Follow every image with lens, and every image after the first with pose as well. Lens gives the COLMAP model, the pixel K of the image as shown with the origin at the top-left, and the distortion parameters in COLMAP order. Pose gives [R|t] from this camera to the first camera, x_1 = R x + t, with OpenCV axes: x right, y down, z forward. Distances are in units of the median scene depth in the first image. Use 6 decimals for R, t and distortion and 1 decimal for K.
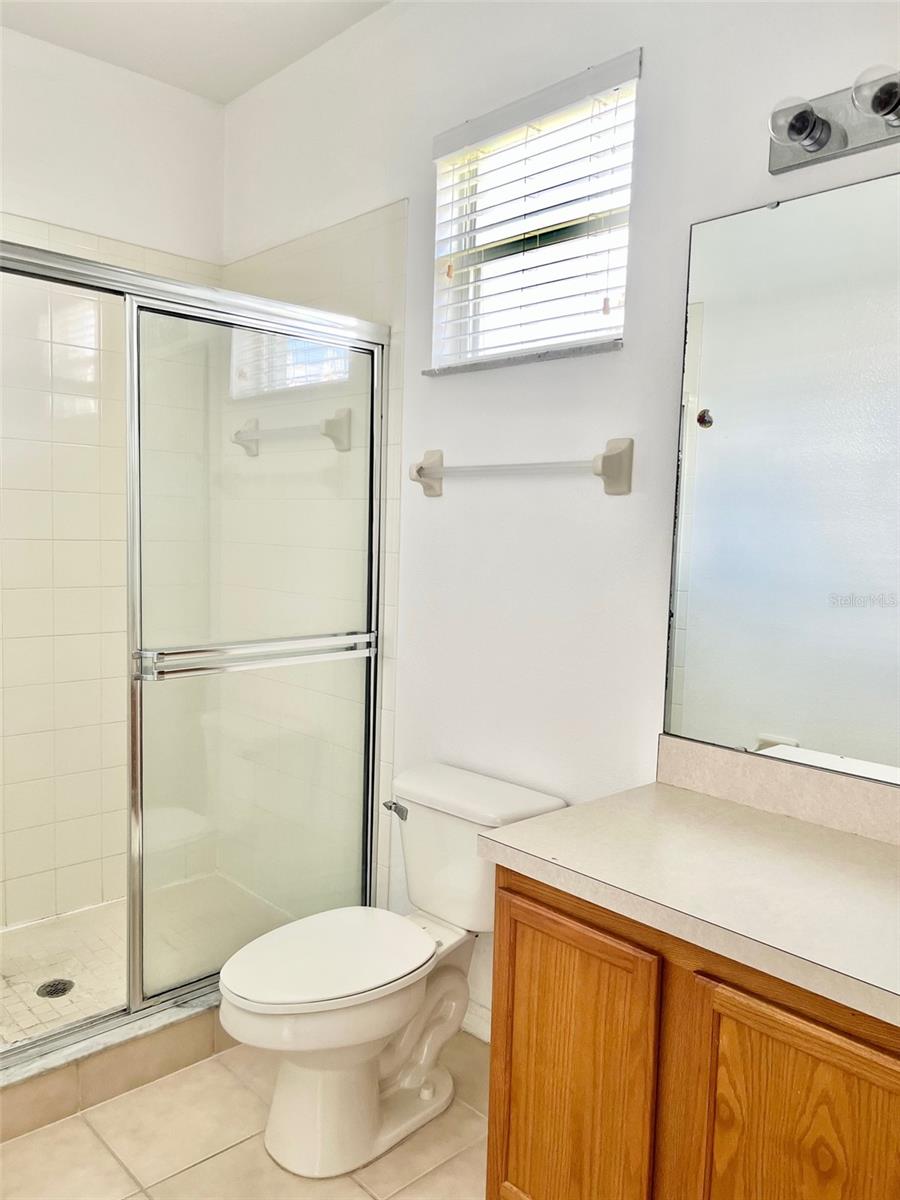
lens RADIAL K [[908.7, 0, 450.0], [0, 908.7, 599.9], [0, 0, 1]] dist [-0.061339, -0.003852]
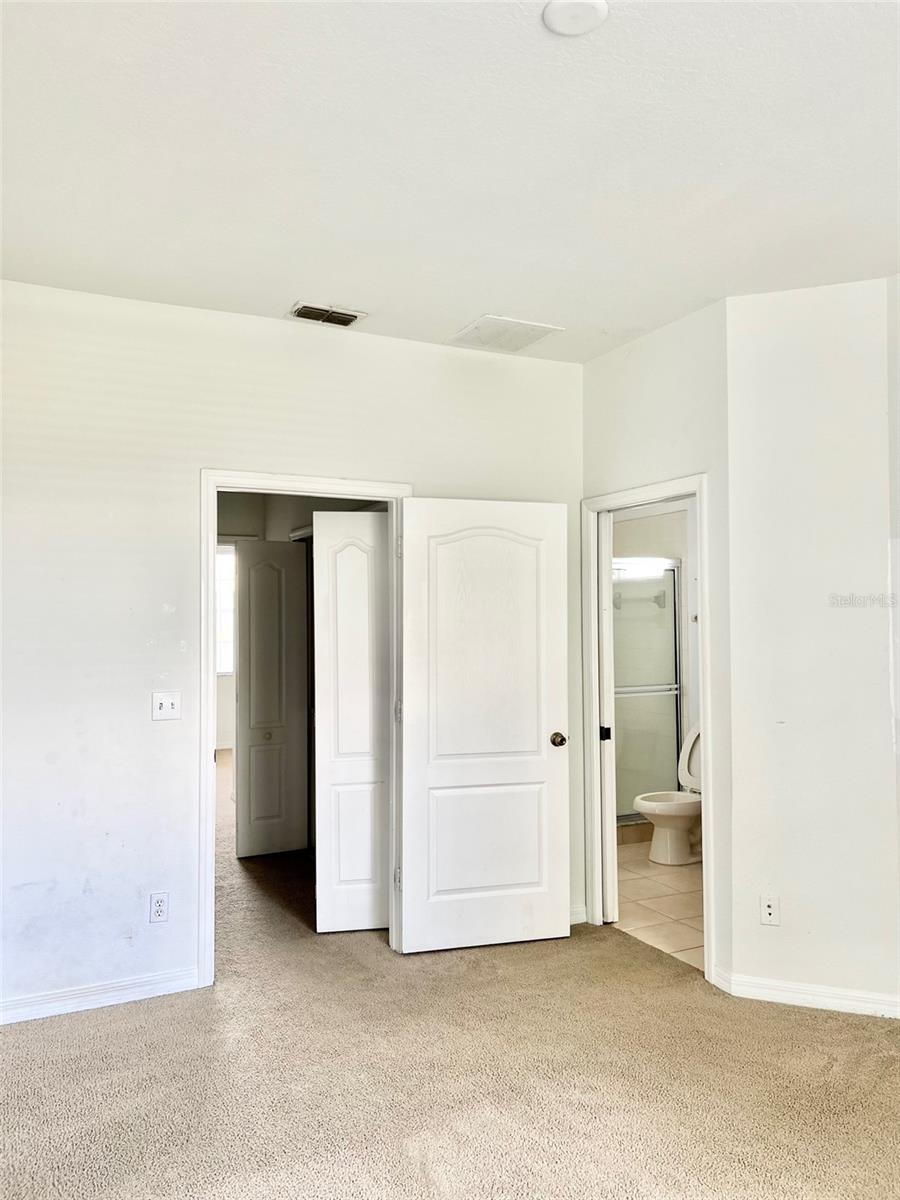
lens RADIAL K [[908.7, 0, 449.0], [0, 908.7, 600.2], [0, 0, 1]] dist [-0.061339, -0.003852]
pose [[0.953727, -0.044033, -0.297431, 0.057875], [0.008707, 0.992848, -0.119067, 0.095664], [0.300547, 0.110968, 0.947290, -1.467284]]
